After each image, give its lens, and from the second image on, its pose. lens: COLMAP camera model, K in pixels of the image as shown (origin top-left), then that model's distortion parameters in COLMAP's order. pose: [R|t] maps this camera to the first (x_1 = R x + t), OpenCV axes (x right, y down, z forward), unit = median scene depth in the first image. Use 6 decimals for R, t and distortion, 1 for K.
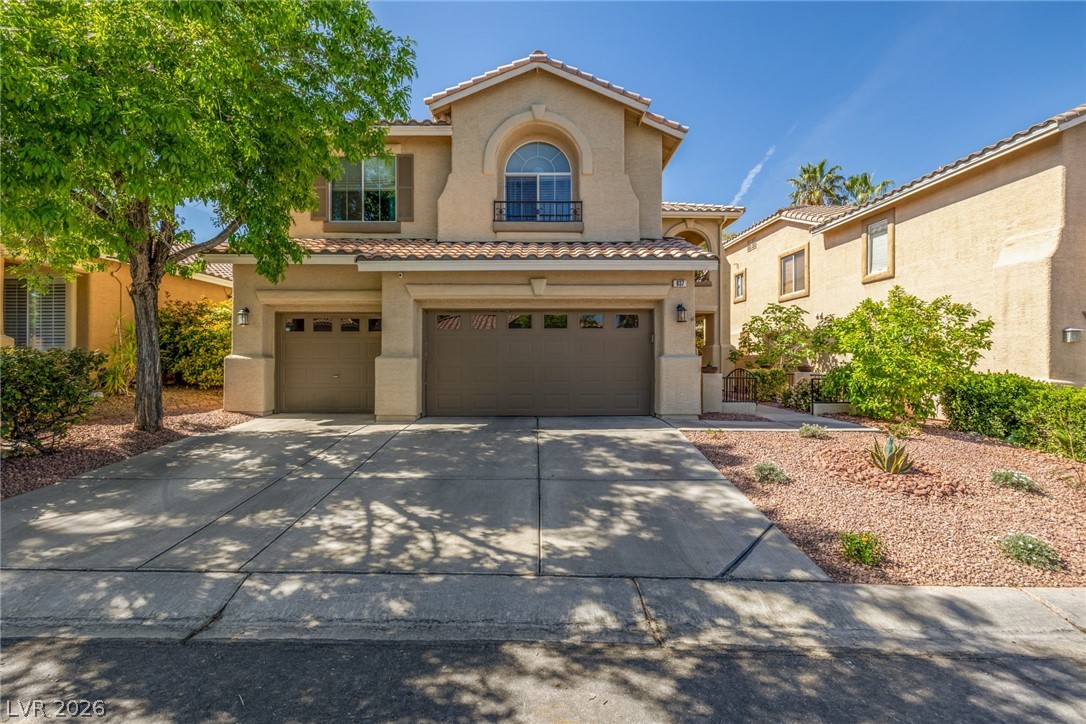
lens RADIAL K [[458.3, 0, 537.2], [0, 458.3, 361.4], [0, 0, 1]] dist [0.001724, 0.000124]
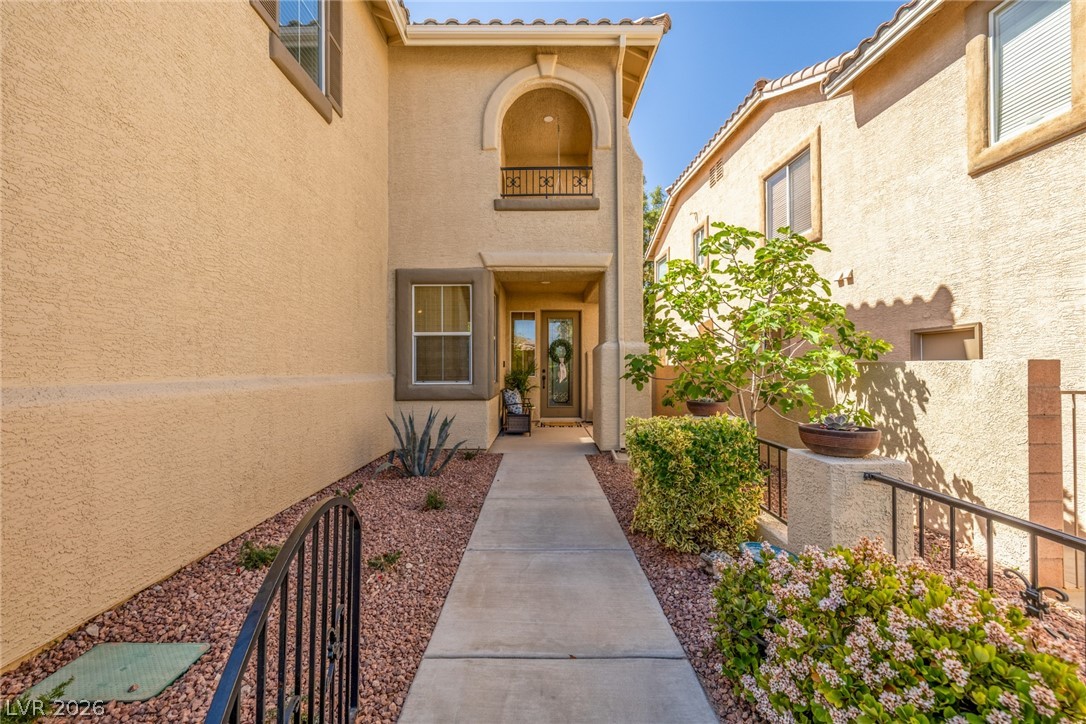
lens RADIAL K [[461.2, 0, 530.9], [0, 461.2, 367.5], [0, 0, 1]] dist [-0.001736, 0.000121]
pose [[0.999974, -0.005553, -0.004544, 0.571408], [0.005545, 0.999983, -0.001734, -0.022641], [0.004553, 0.001709, 0.999988, 1.012726]]
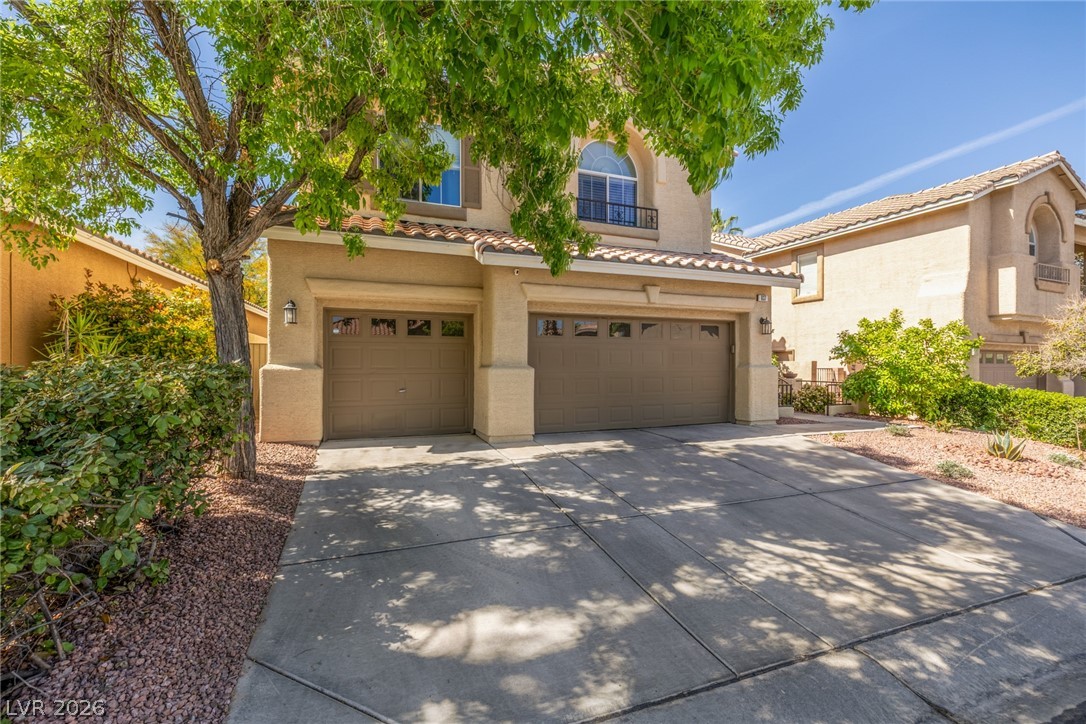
lens RADIAL K [[461.2, 0, 530.9], [0, 461.2, 367.5], [0, 0, 1]] dist [-0.001736, 0.000121]
pose [[0.938677, -0.001278, 0.344796, -0.558392], [0.000156, 0.999995, 0.003282, -0.011923], [-0.344798, -0.003026, 0.938672, 0.175601]]
